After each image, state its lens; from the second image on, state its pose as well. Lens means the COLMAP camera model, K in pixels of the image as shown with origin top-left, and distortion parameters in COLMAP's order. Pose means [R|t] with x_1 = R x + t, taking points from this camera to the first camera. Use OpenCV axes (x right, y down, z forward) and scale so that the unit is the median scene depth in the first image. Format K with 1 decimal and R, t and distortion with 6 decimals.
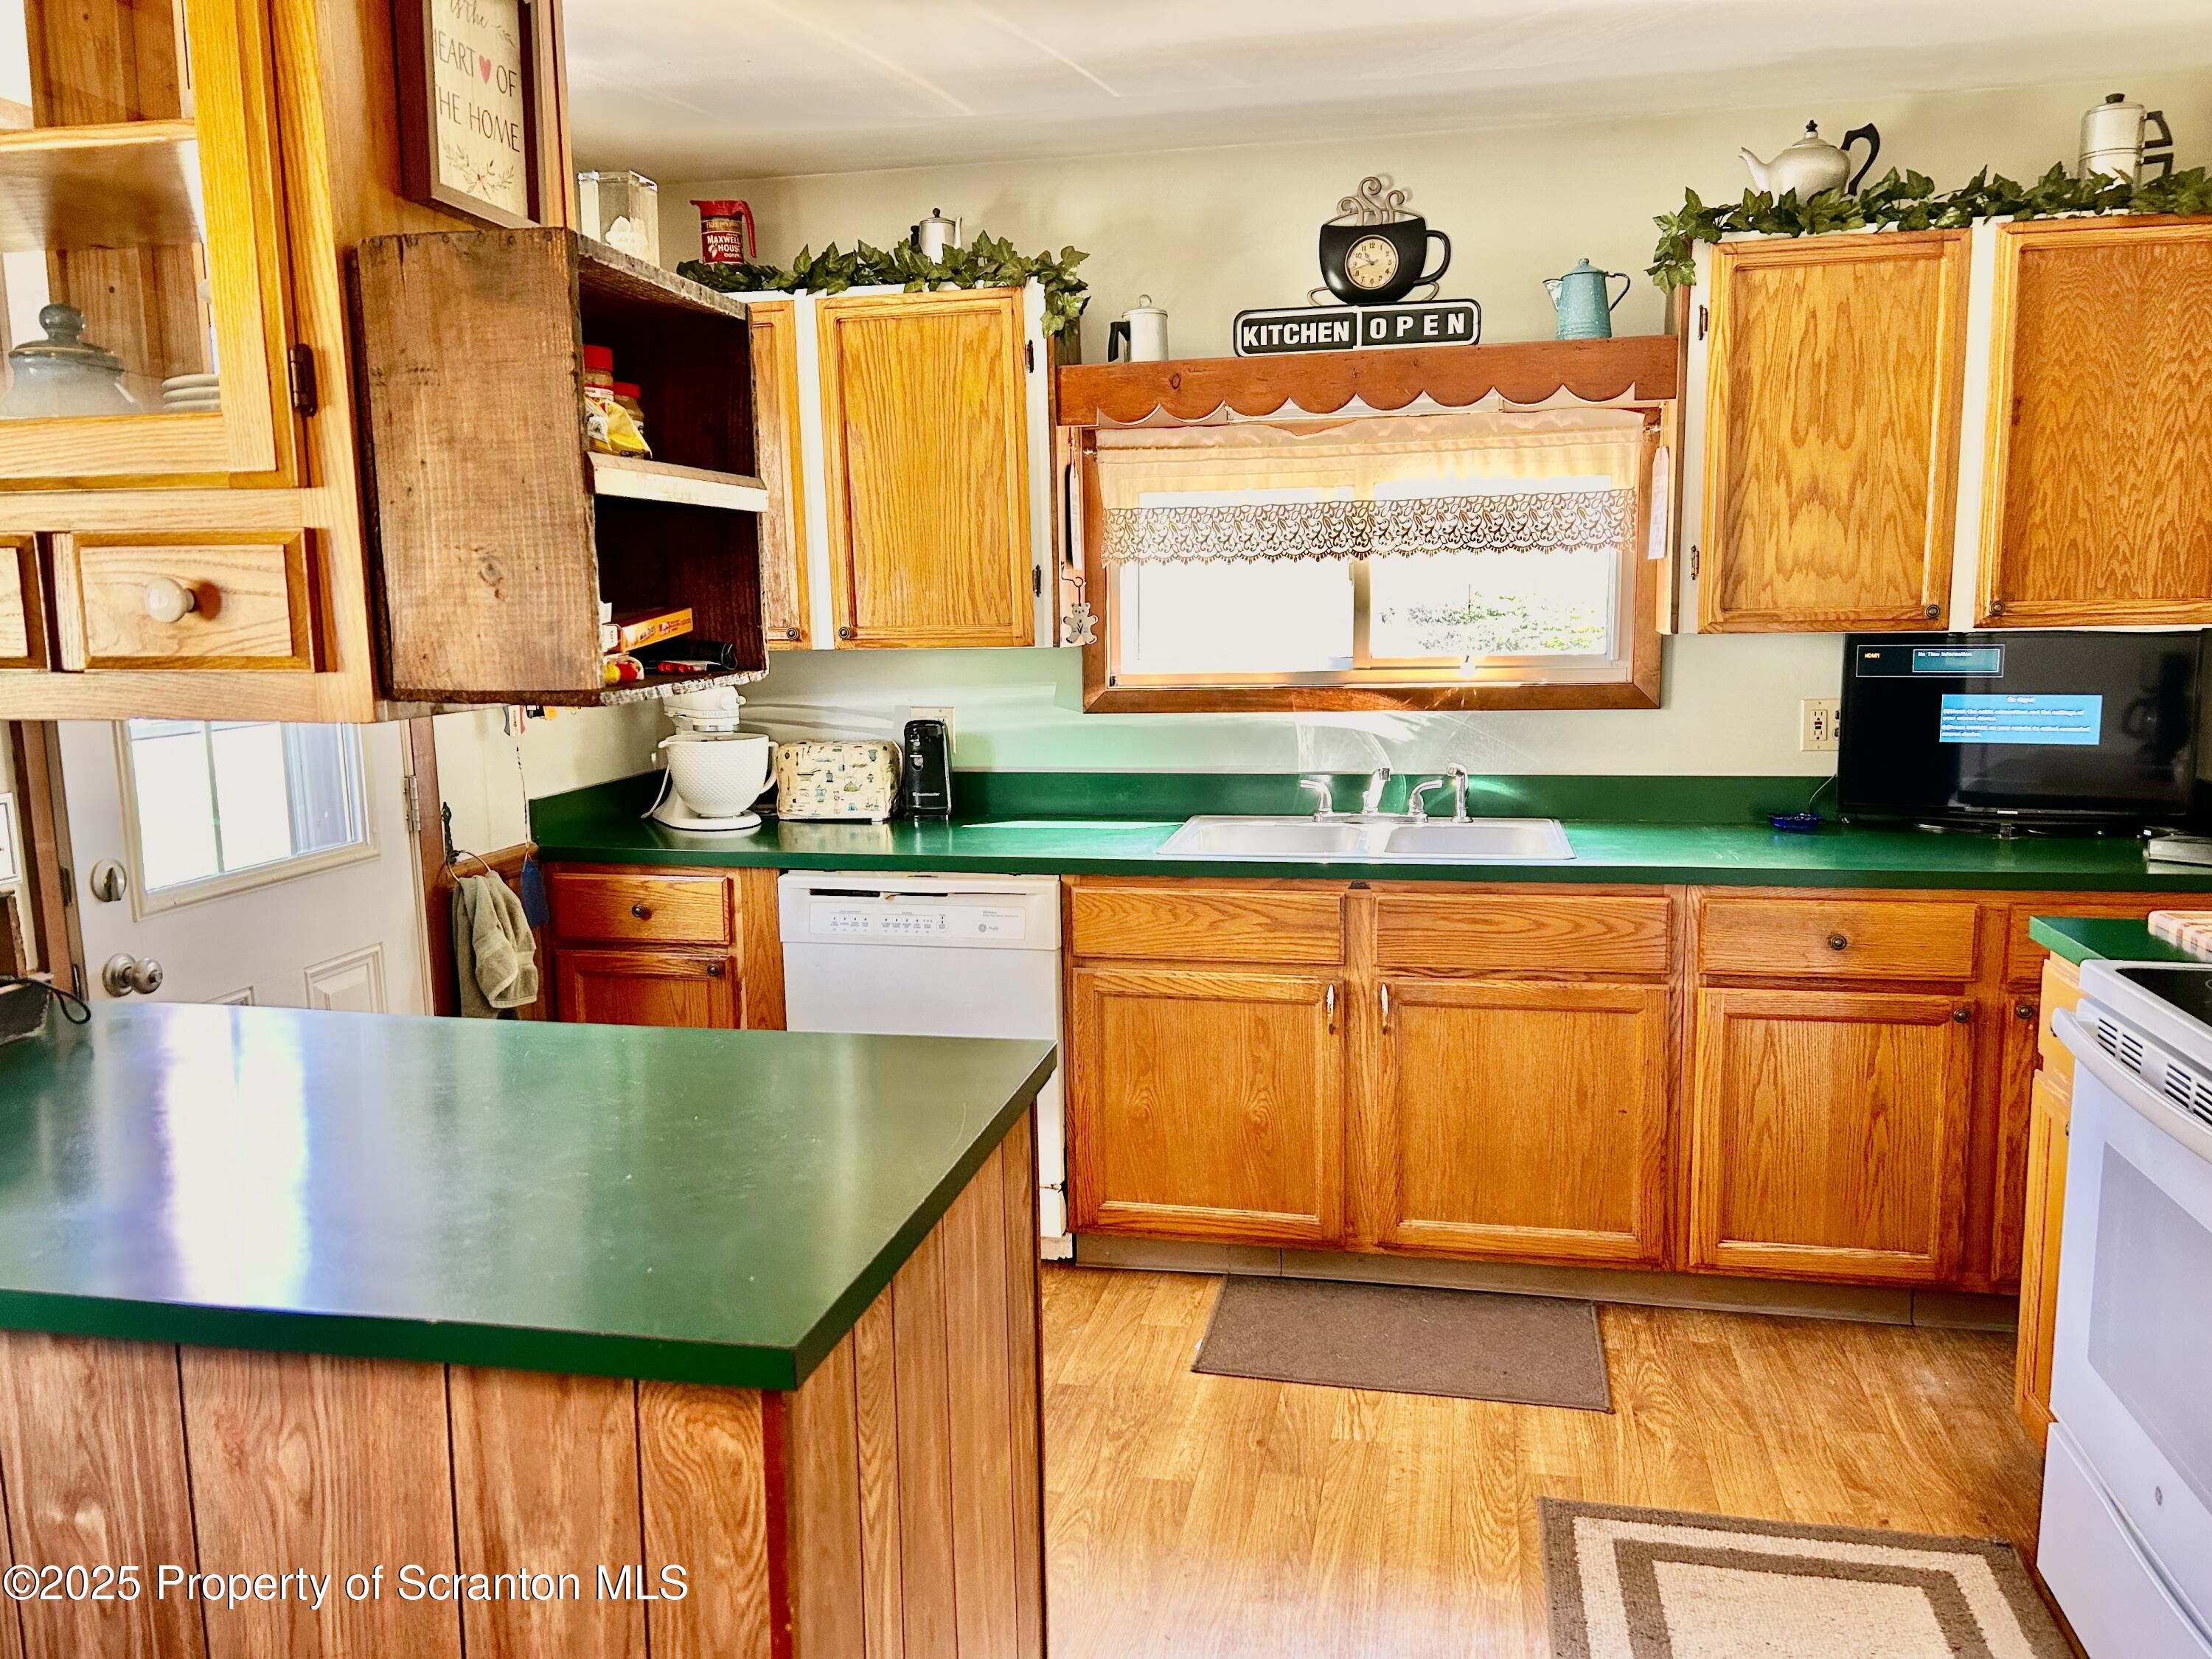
lens RADIAL K [[1653.3, 0, 1109.2], [0, 1653.3, 850.2], [0, 0, 1]] dist [0.056841, -0.064808]
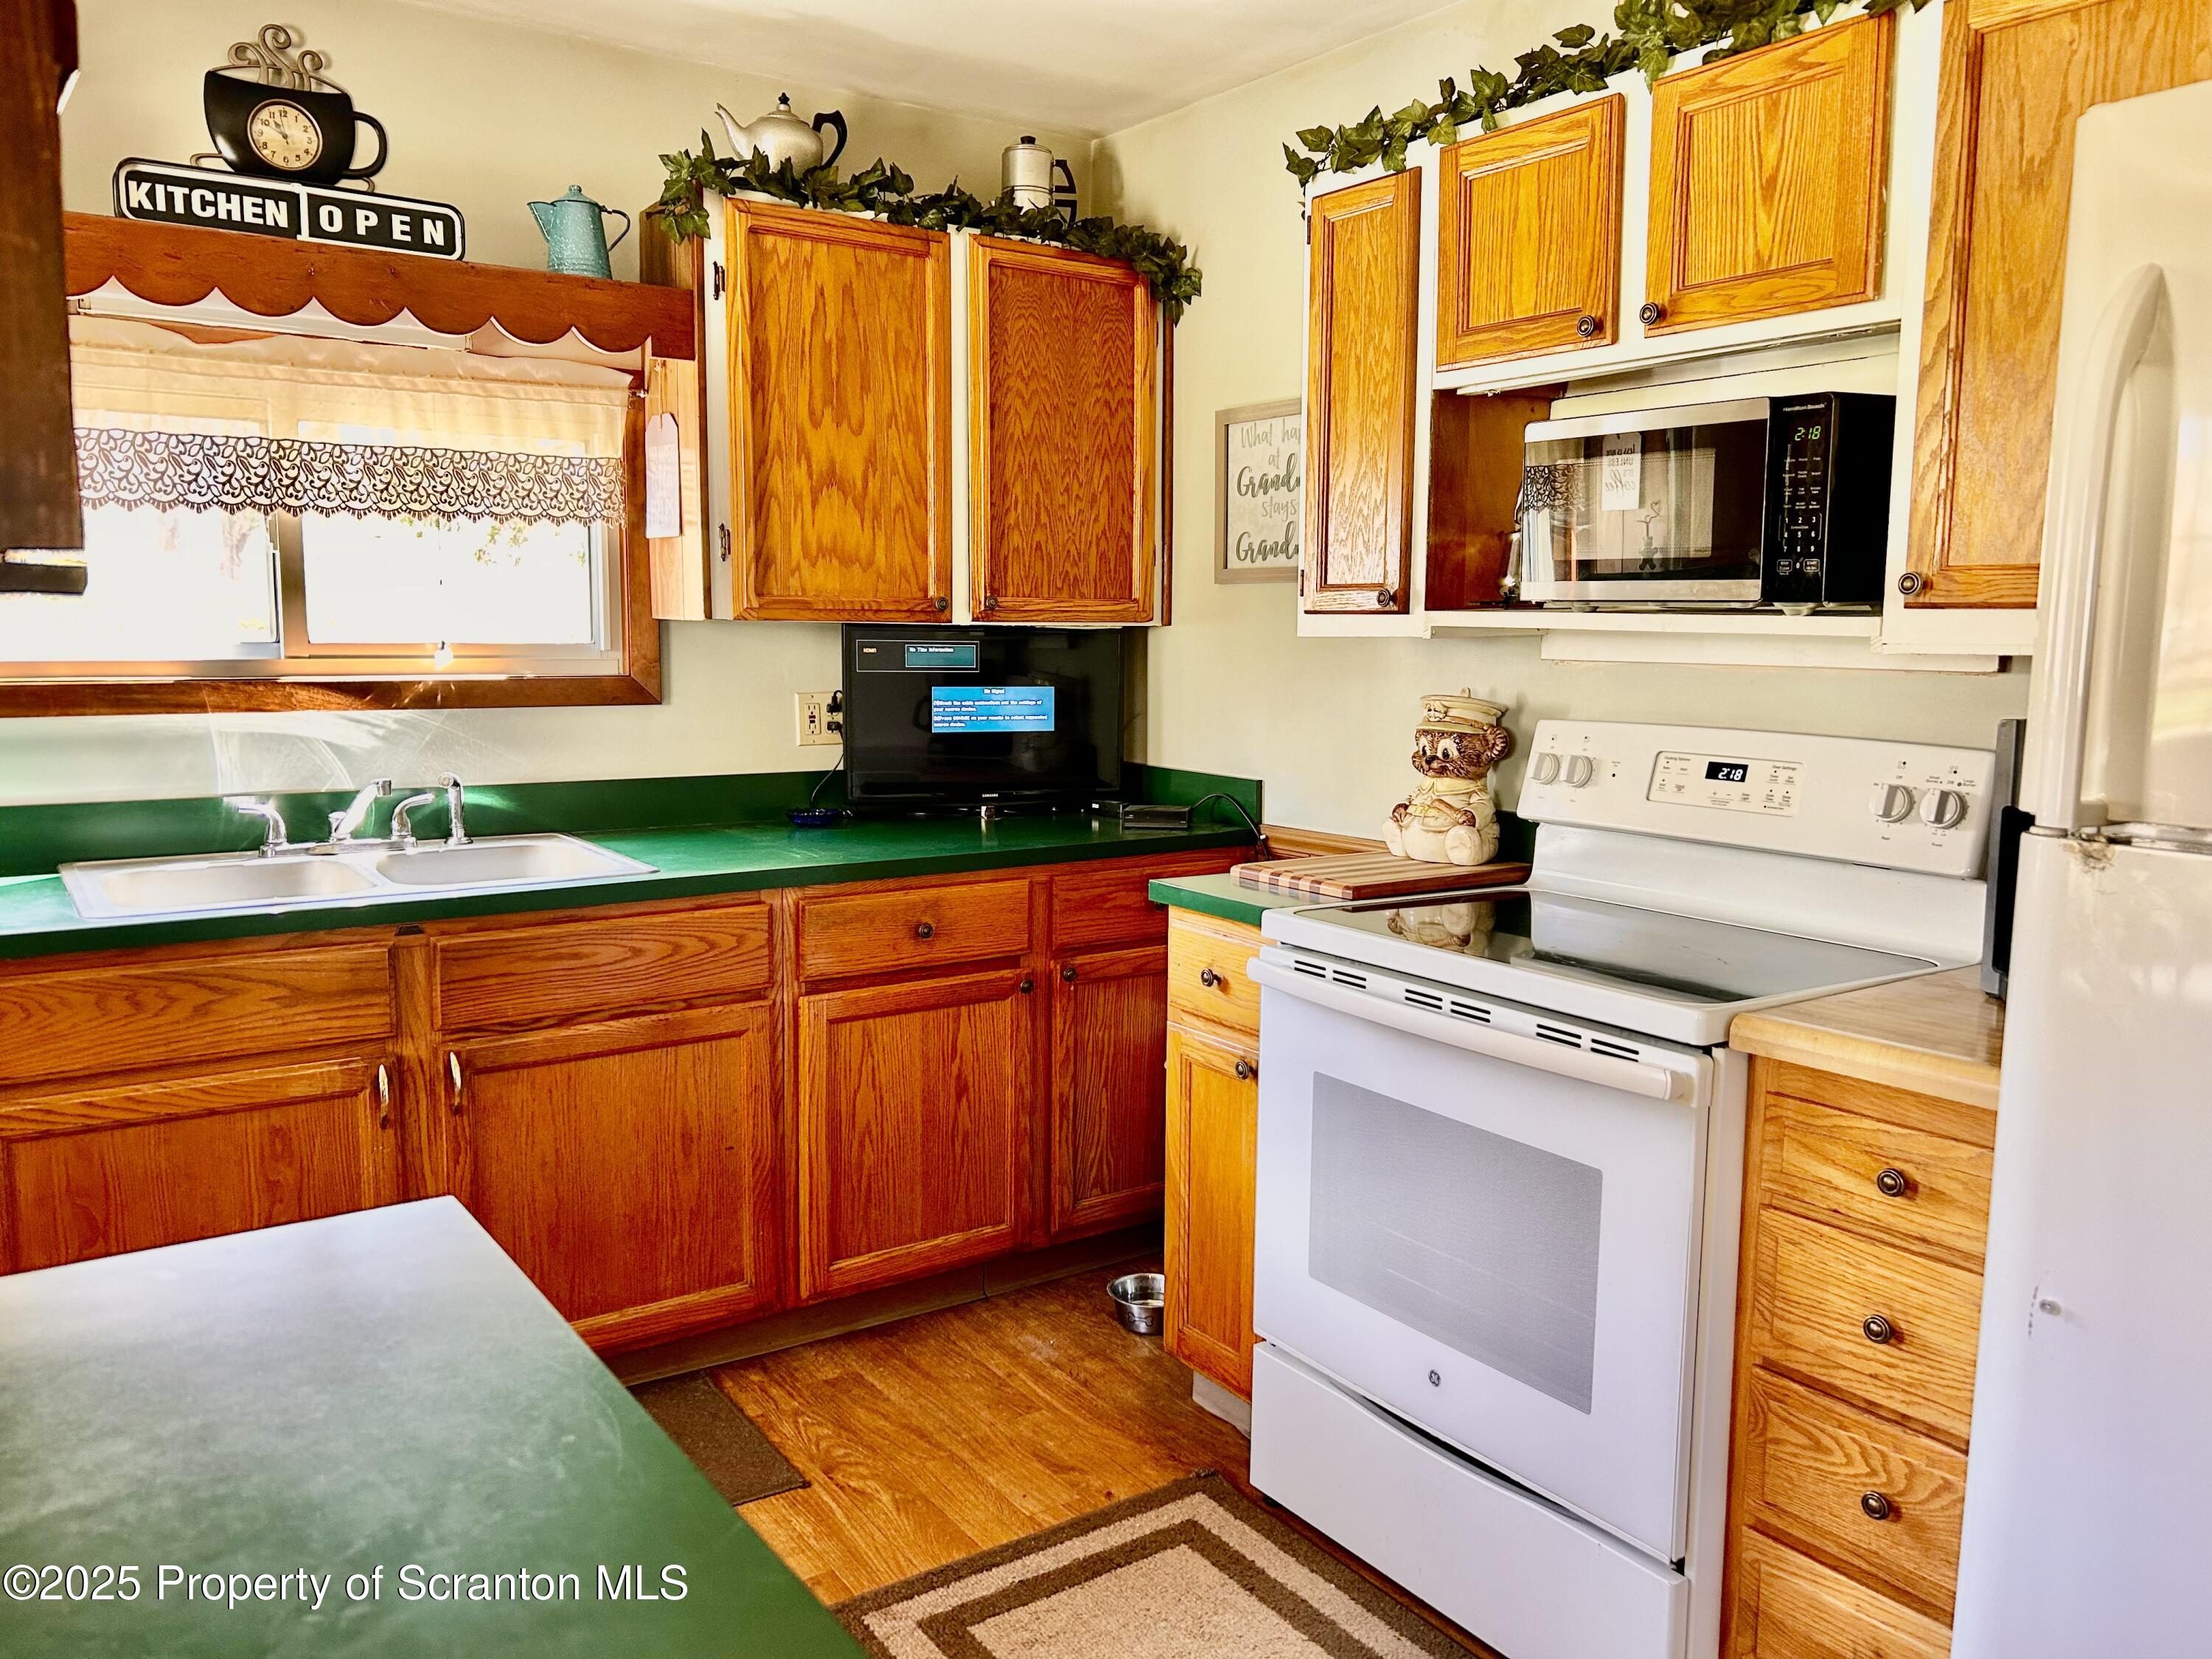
lens RADIAL K [[1663.2, 0, 1106.0], [0, 1663.2, 829.5], [0, 0, 1]] dist [0.068284, -0.072936]
pose [[0.693195, -0.068538, 0.717484, -0.183162], [0.087813, 0.996084, 0.010311, -0.005126], [-0.715381, 0.055857, 0.696499, 0.217225]]
